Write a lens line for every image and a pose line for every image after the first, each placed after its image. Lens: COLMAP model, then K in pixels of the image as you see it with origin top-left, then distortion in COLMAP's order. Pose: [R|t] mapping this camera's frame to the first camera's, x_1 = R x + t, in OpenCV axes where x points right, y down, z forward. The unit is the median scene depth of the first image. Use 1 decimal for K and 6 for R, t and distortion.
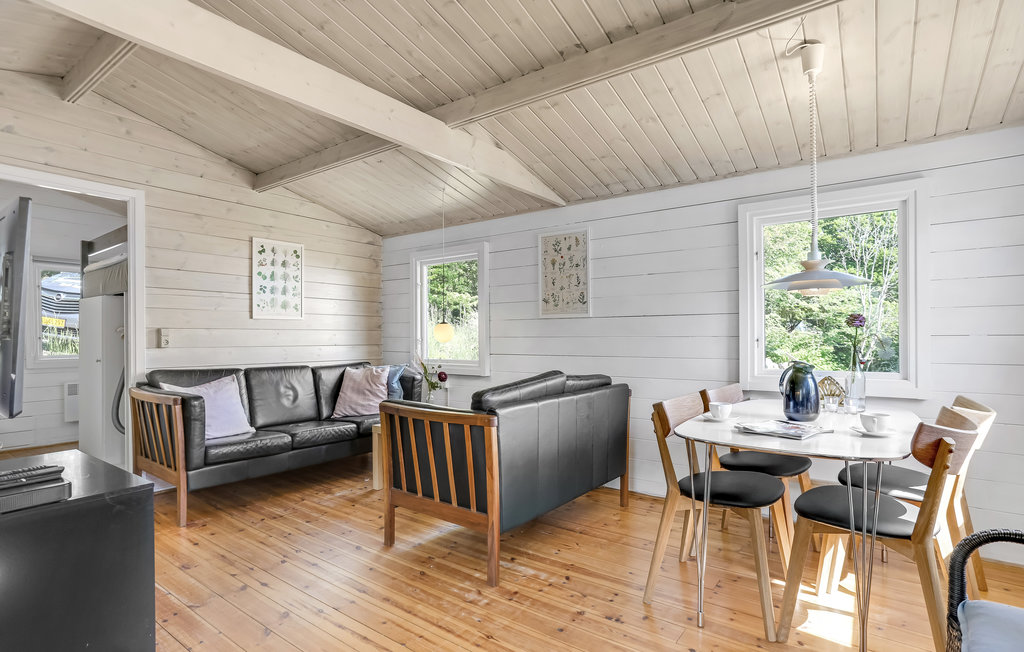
lens RADIAL K [[518.7, 0, 522.9], [0, 518.7, 333.0], [0, 0, 1]] dist [-0.038225, 0.001935]
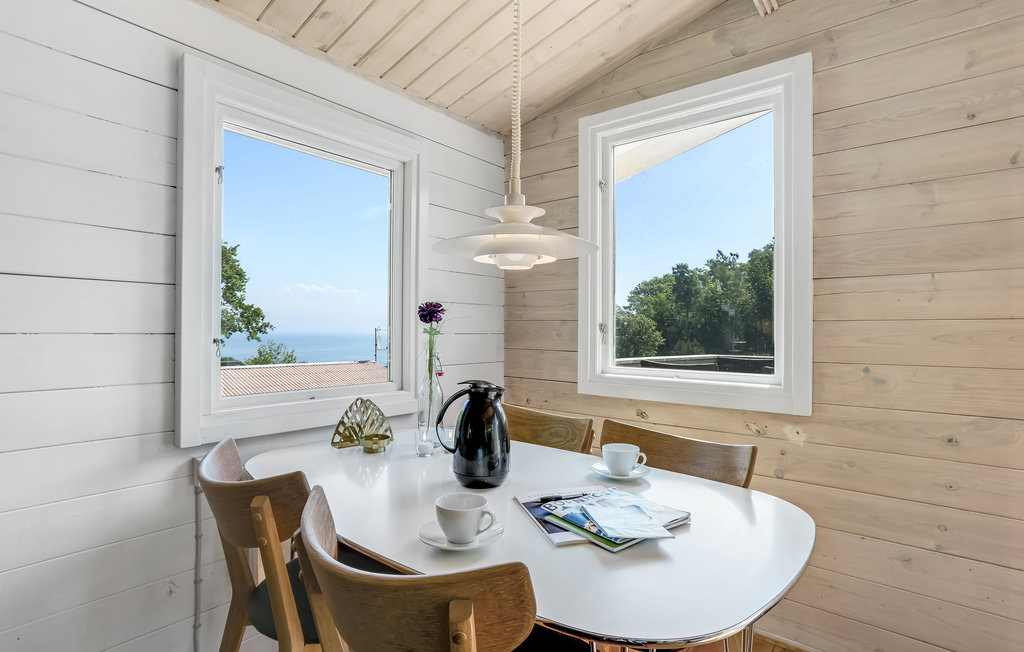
lens RADIAL K [[506.2, 0, 525.4], [0, 506.2, 327.2], [0, 0, 1]] dist [-0.022261, -0.000078]
pose [[0.043435, 0.012222, 0.998981, -0.013597], [-0.015395, 0.999815, -0.011563, 0.001296], [-0.998938, -0.014877, 0.043615, 0.541862]]
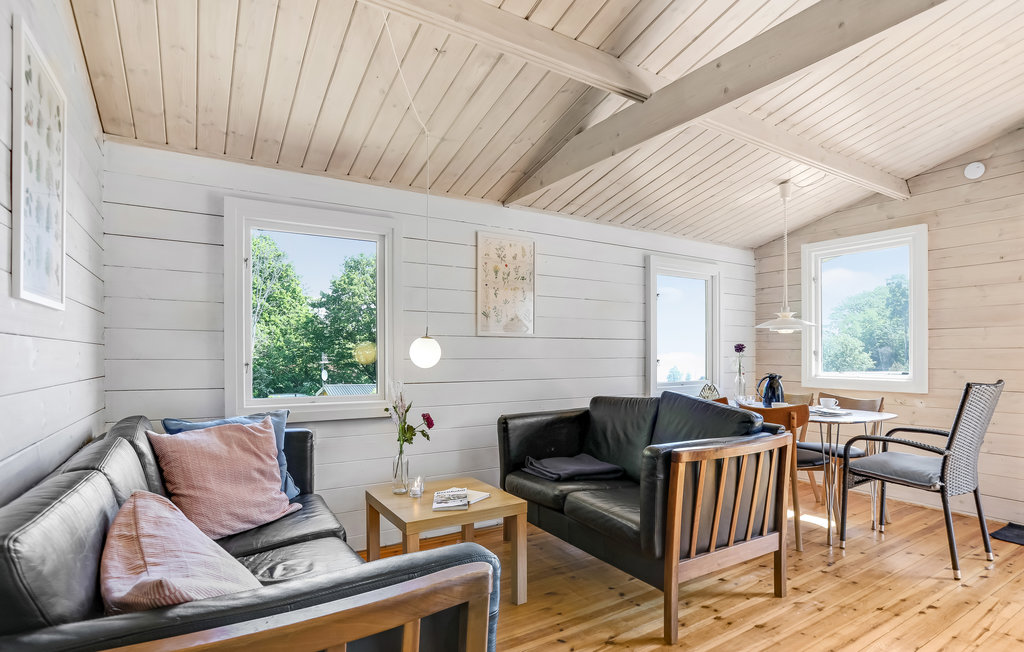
lens RADIAL K [[512.3, 0, 533.2], [0, 512.3, 355.2], [0, 0, 1]] dist [-0.024835, 0.000650]
pose [[0.360693, 0.001795, 0.932683, -0.717752], [-0.007409, 0.999972, 0.000940, 0.002145], [-0.932655, -0.007249, 0.360696, 0.657763]]
